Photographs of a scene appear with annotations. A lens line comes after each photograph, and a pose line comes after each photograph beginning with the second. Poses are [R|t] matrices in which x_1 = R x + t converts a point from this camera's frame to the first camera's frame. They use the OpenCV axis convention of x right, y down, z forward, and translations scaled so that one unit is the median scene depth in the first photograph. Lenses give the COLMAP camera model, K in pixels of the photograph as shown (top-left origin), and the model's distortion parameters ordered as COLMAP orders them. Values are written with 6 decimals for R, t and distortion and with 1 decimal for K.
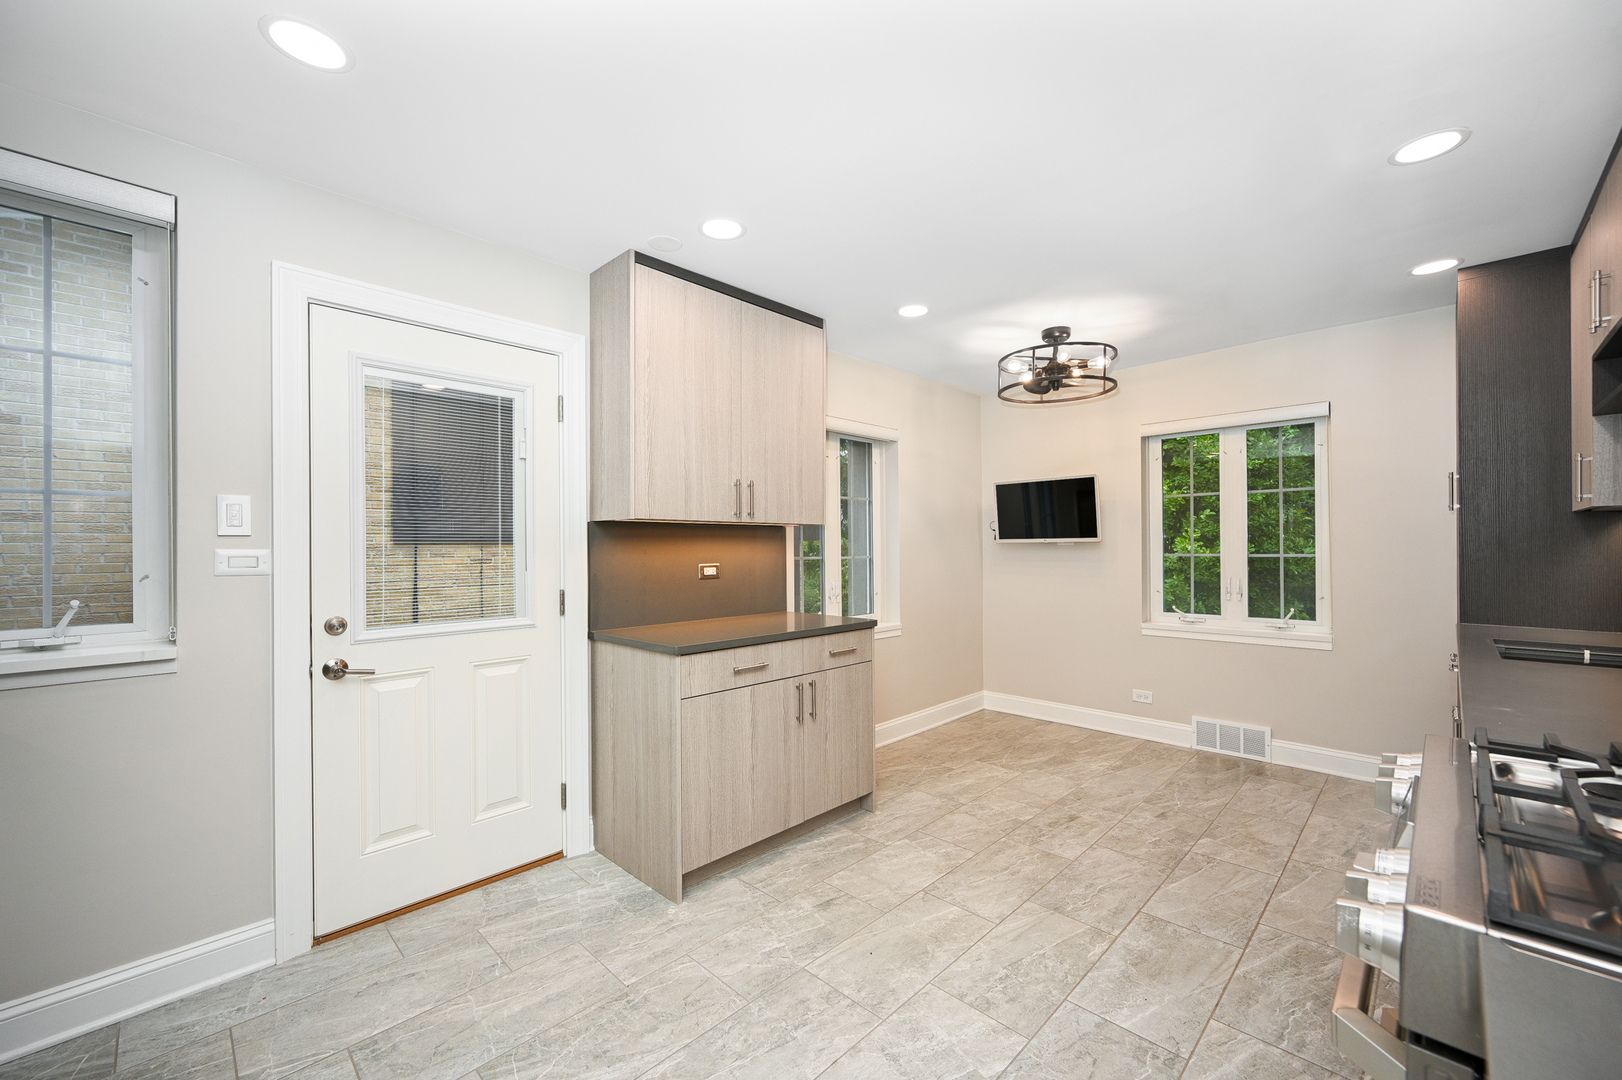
lens RADIAL K [[646.6, 0, 824.1], [0, 646.6, 546.8], [0, 0, 1]] dist [0.002860, 0.000192]
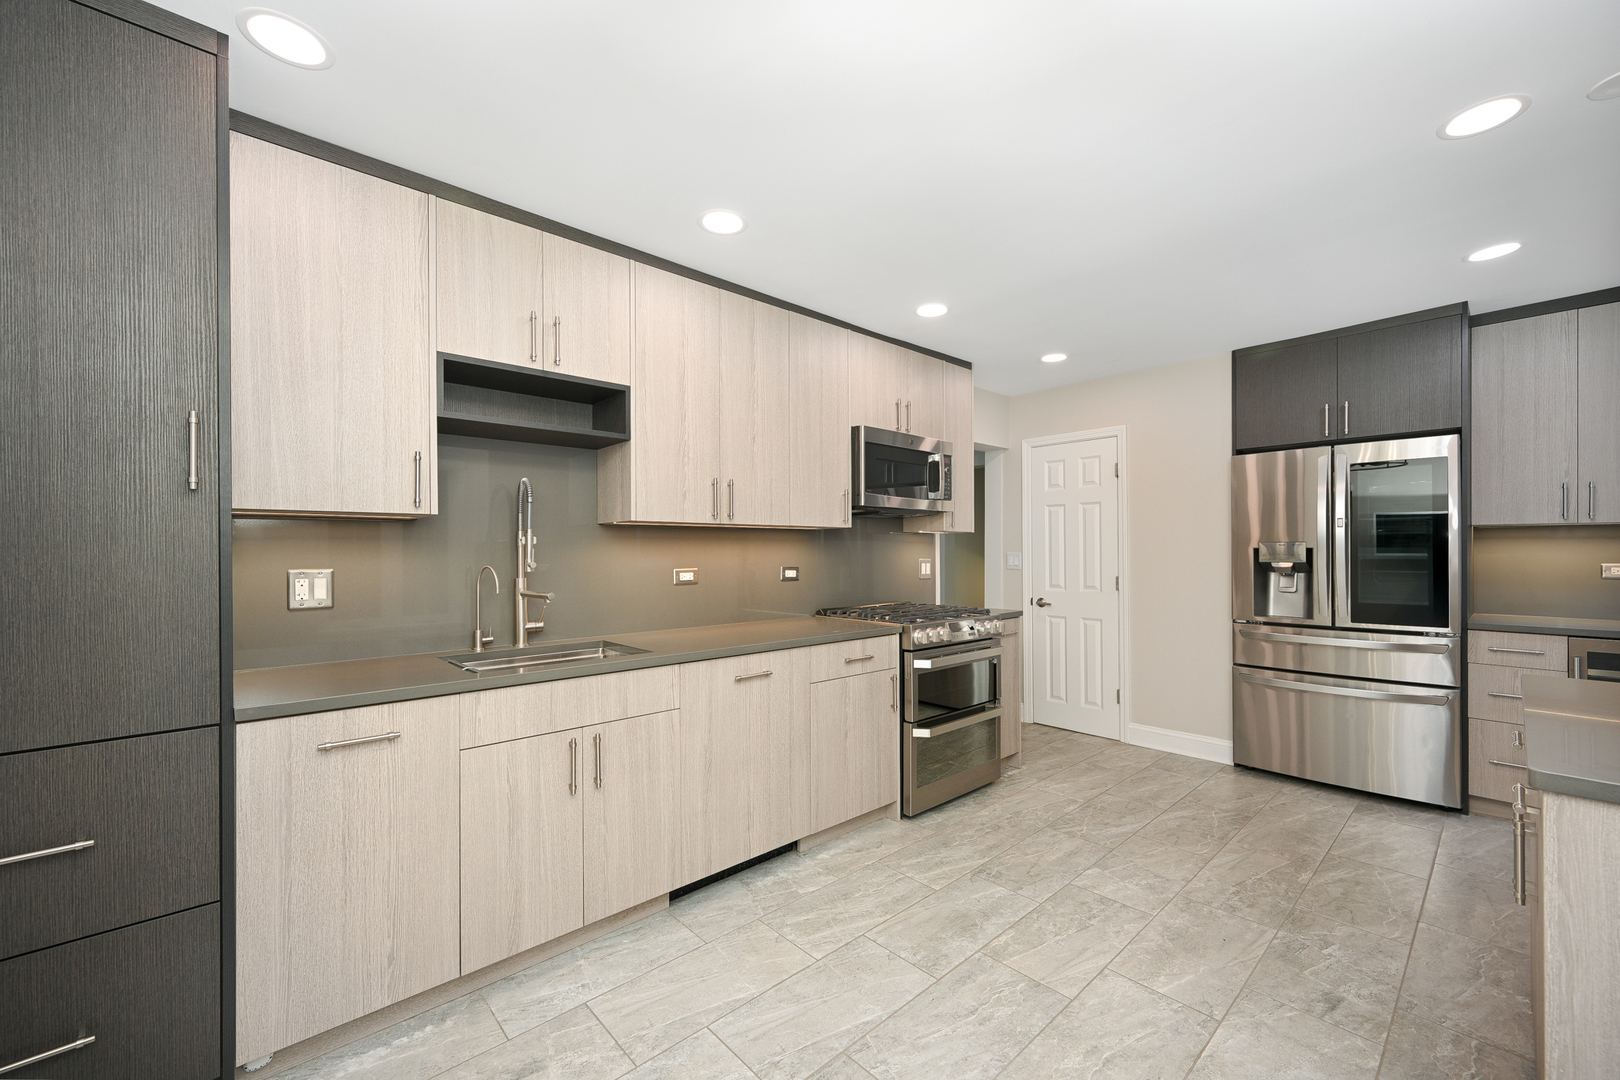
lens RADIAL K [[645.8, 0, 807.4], [0, 645.8, 553.3], [0, 0, 1]] dist [0.002860, 0.000192]
pose [[-0.997173, 0.011169, 0.074303, 0.405068], [0.011224, 0.999937, 0.000320, -0.003681], [-0.074295, 0.001153, -0.997236, 1.281554]]
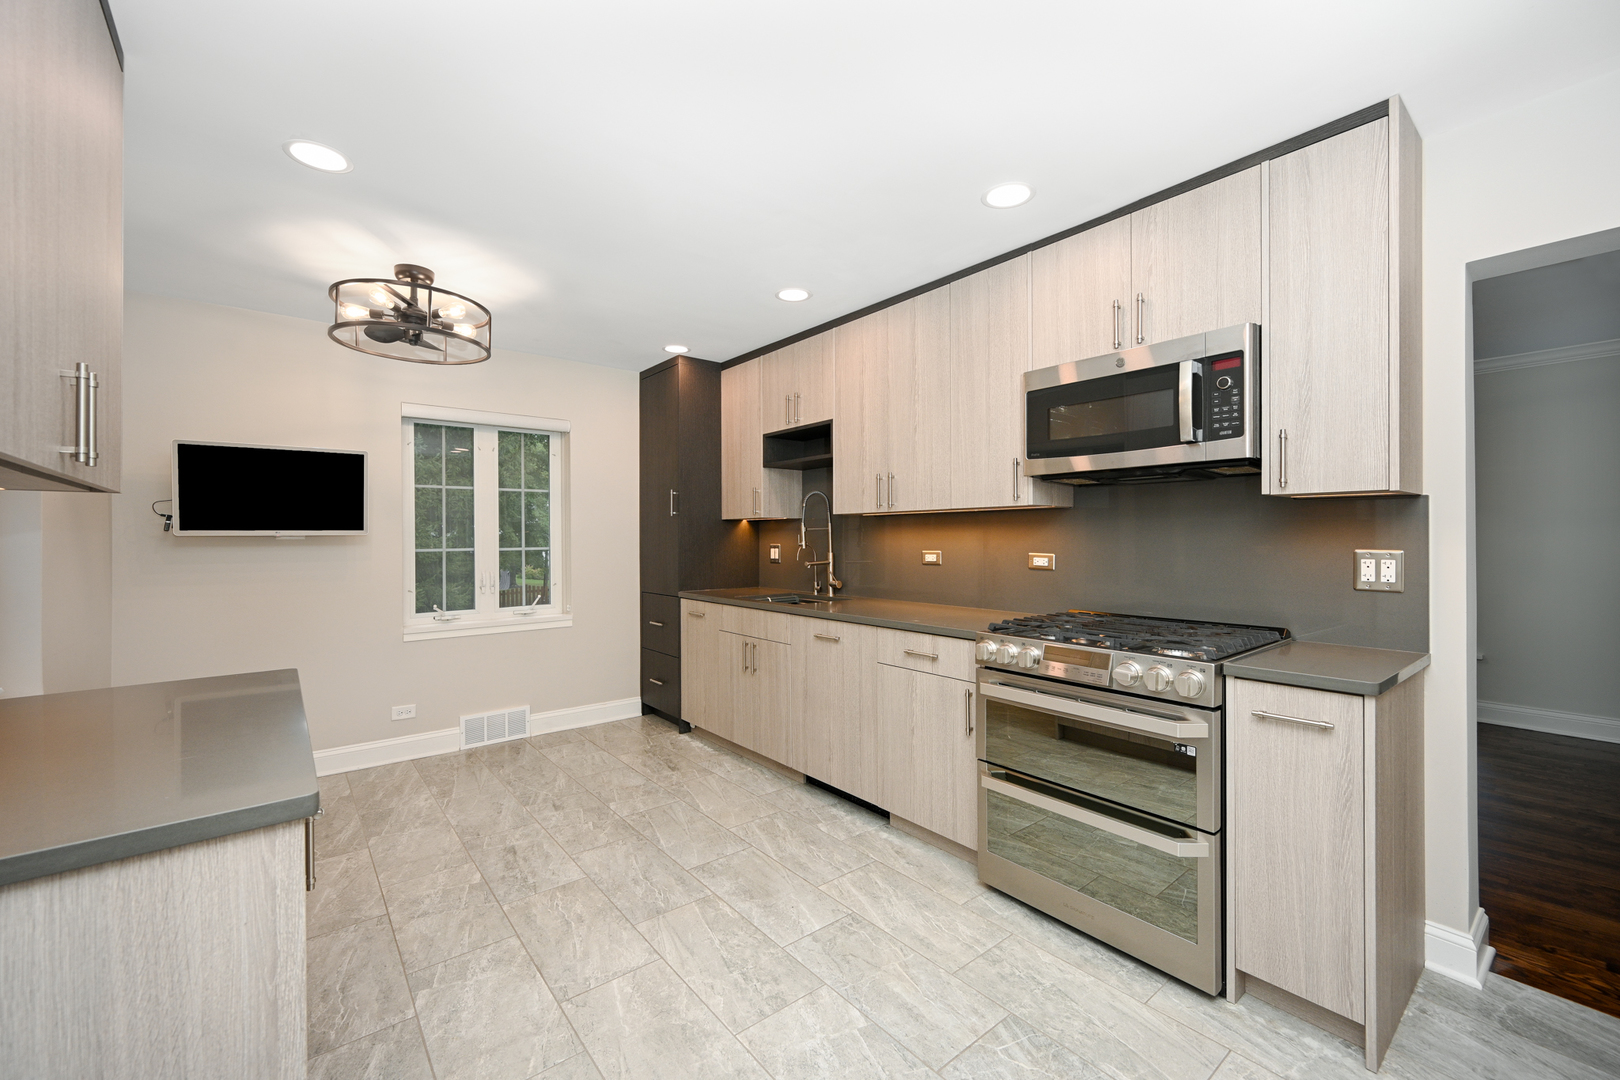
lens RADIAL K [[645.8, 0, 803.2], [0, 645.8, 545.9], [0, 0, 1]] dist [0.002860, 0.000192]
pose [[0.126513, -0.008831, 0.991926, -0.396877], [0.001889, 0.999961, 0.008662, -0.001087], [-0.991963, 0.000777, 0.126525, 0.454369]]
